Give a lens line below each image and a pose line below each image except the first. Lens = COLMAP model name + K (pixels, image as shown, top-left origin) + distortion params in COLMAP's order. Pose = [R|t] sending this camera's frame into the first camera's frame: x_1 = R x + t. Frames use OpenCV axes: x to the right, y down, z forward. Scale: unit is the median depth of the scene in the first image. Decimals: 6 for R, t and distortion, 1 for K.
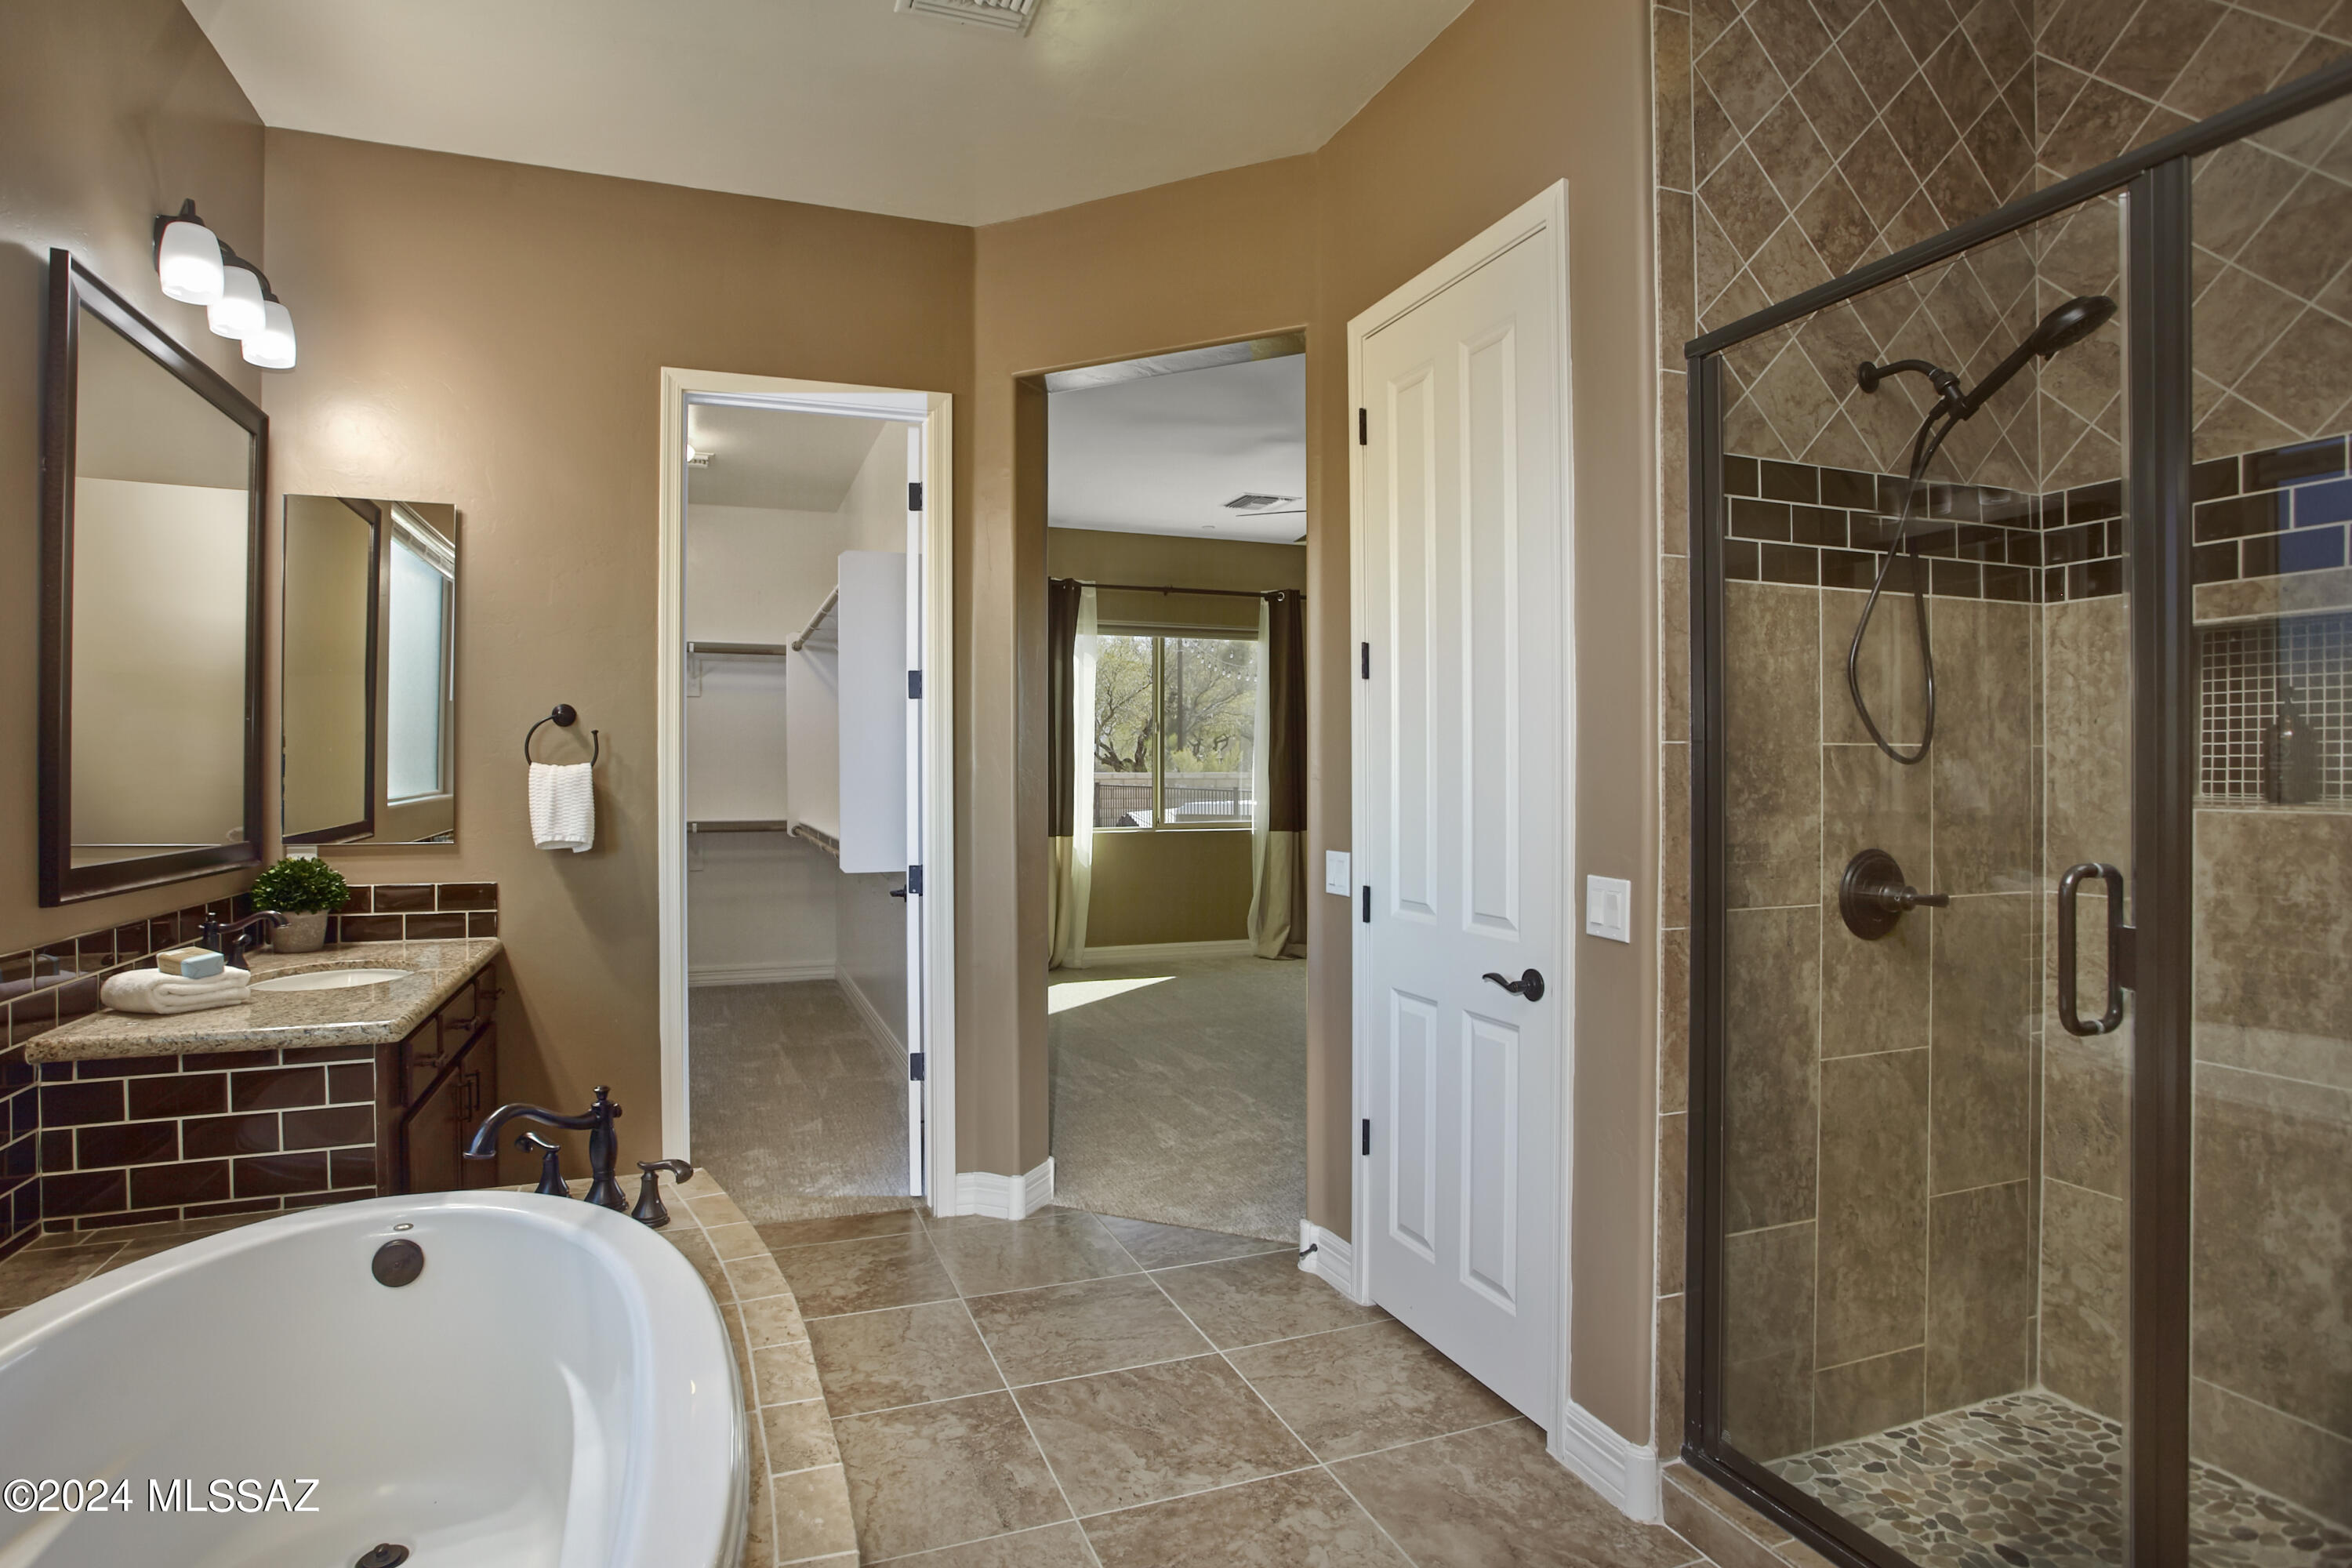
lens RADIAL K [[1239.4, 0, 1176.0], [0, 1239.4, 784.0], [0, 0, 1]] dist [-0.030001, -0.000171]
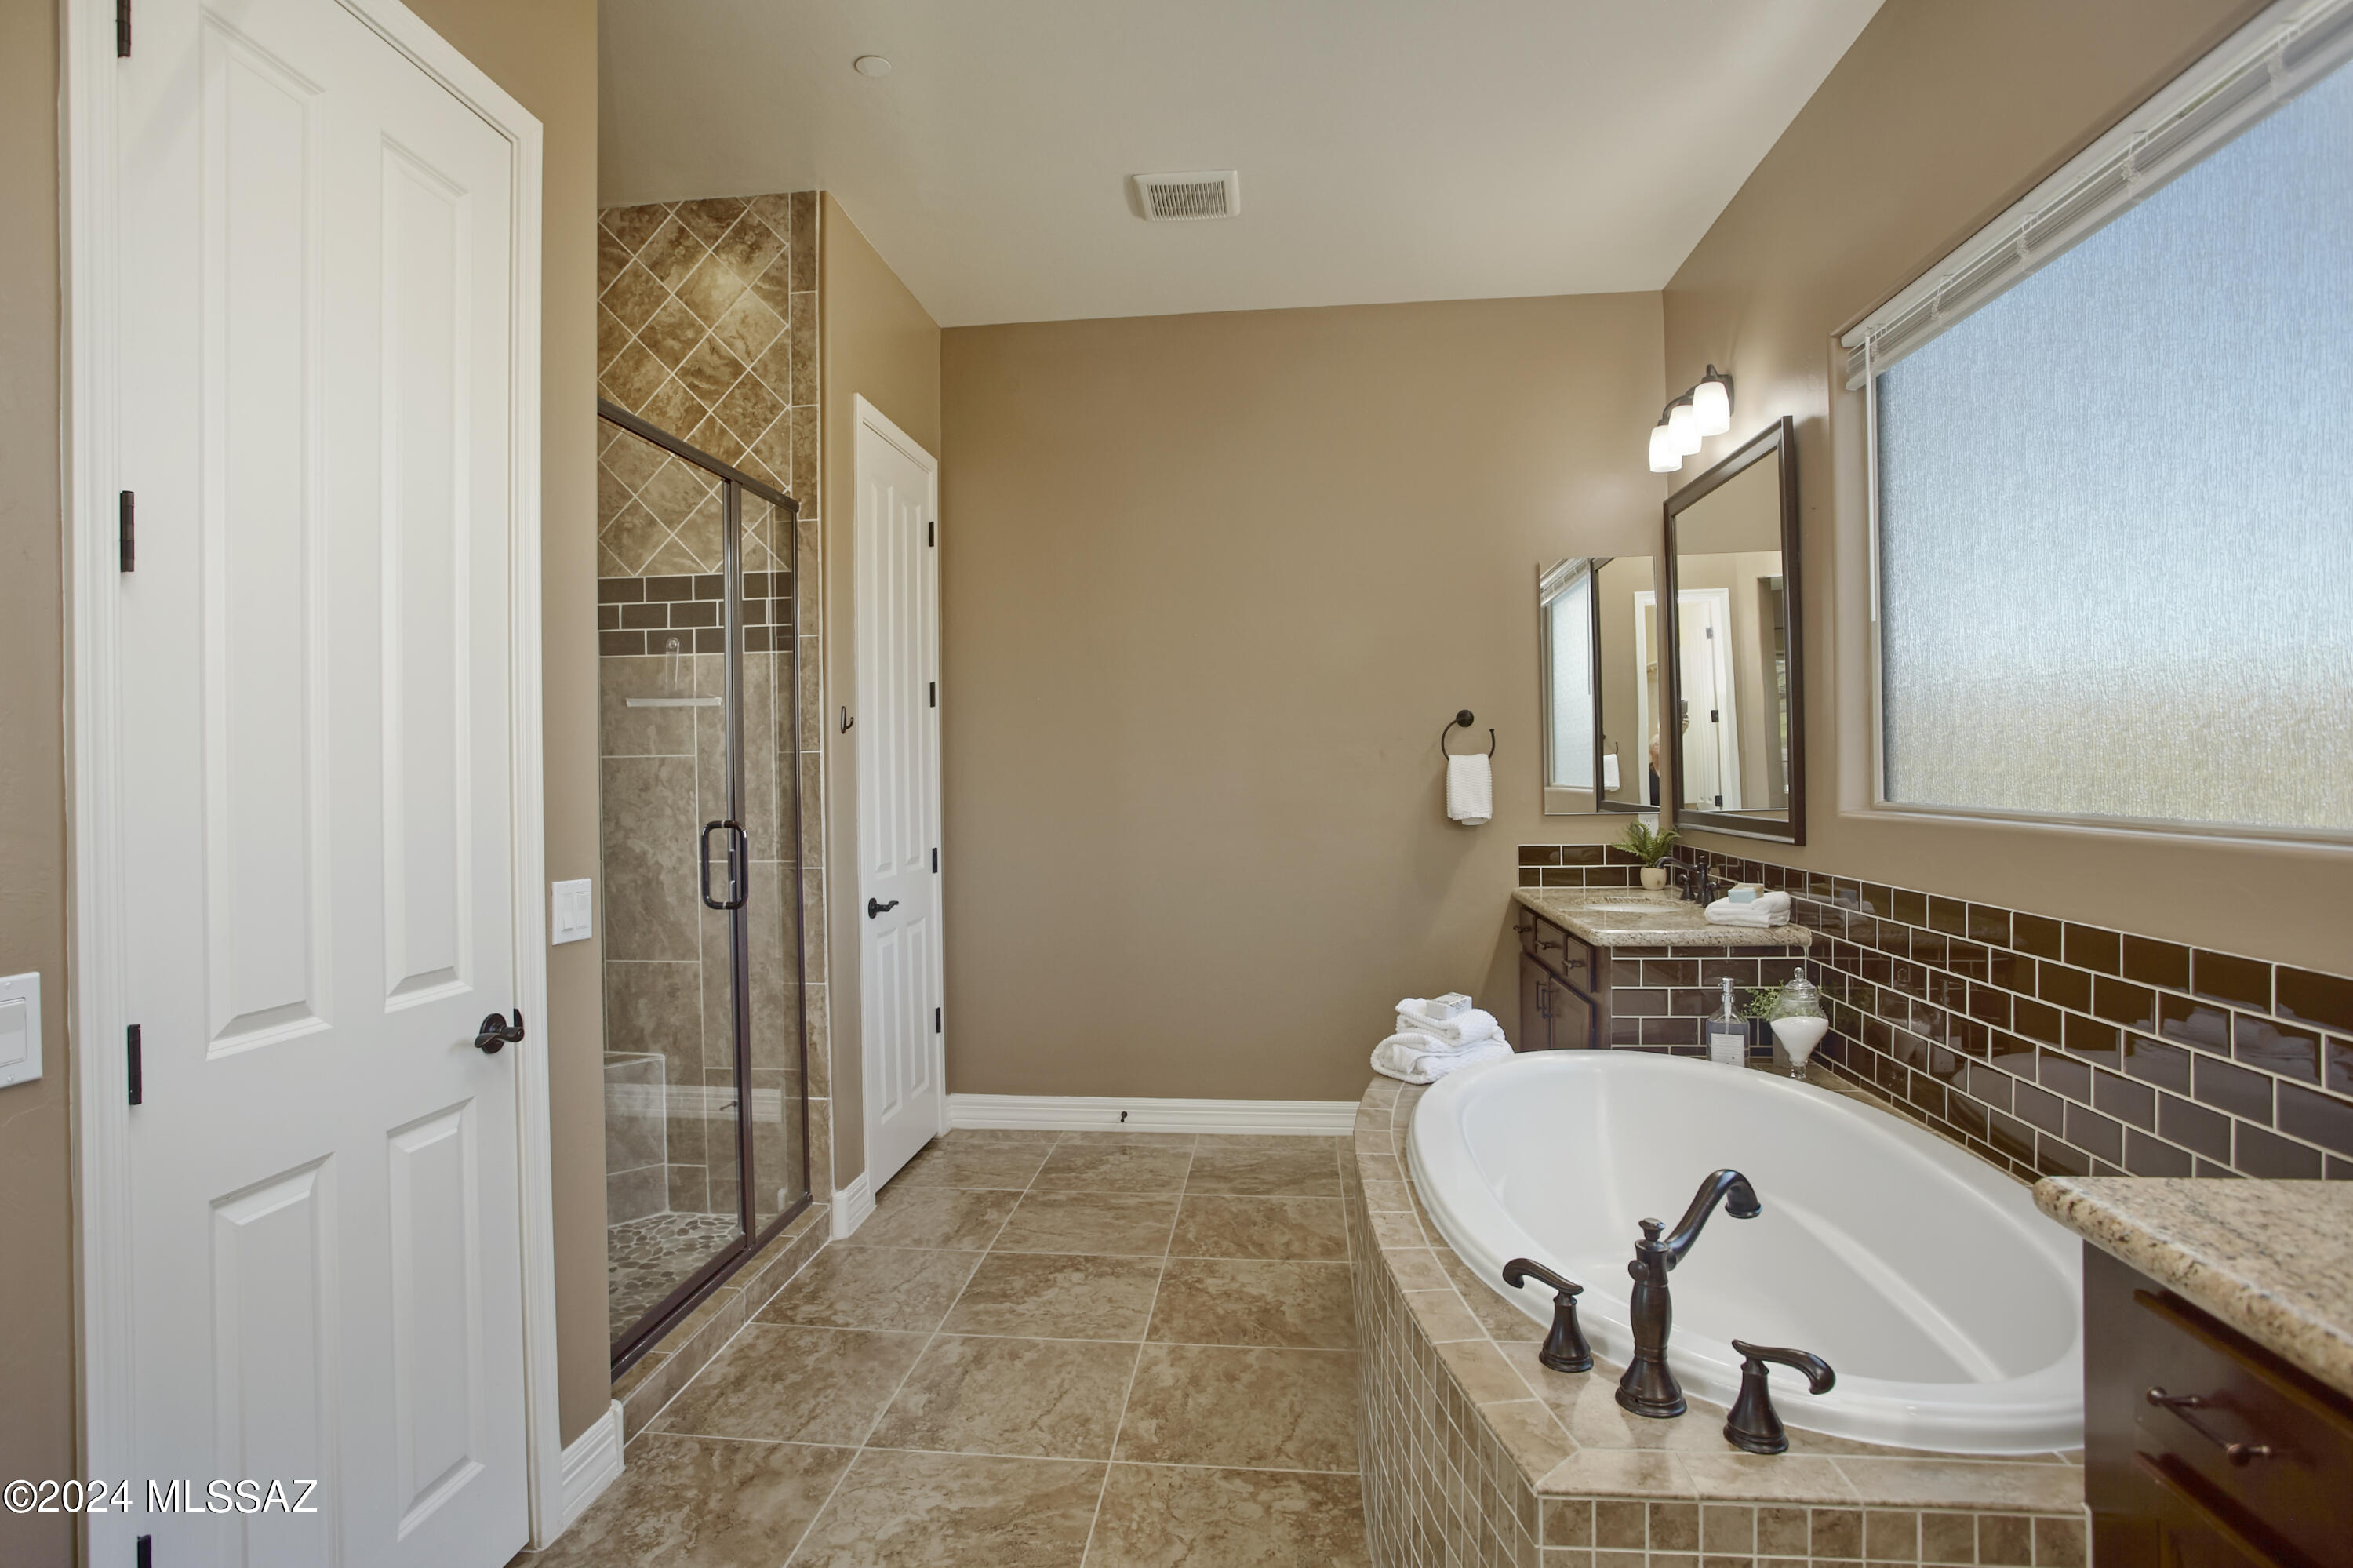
lens RADIAL K [[1240.0, 0, 1176.5], [0, 1240.0, 784.0], [0, 0, 1]] dist [-0.030001, -0.000171]
pose [[-0.893192, -0.001732, 0.449672, -0.603491], [0.008627, 0.999743, 0.020986, -0.017740], [-0.449592, 0.022624, -0.892947, 1.932447]]
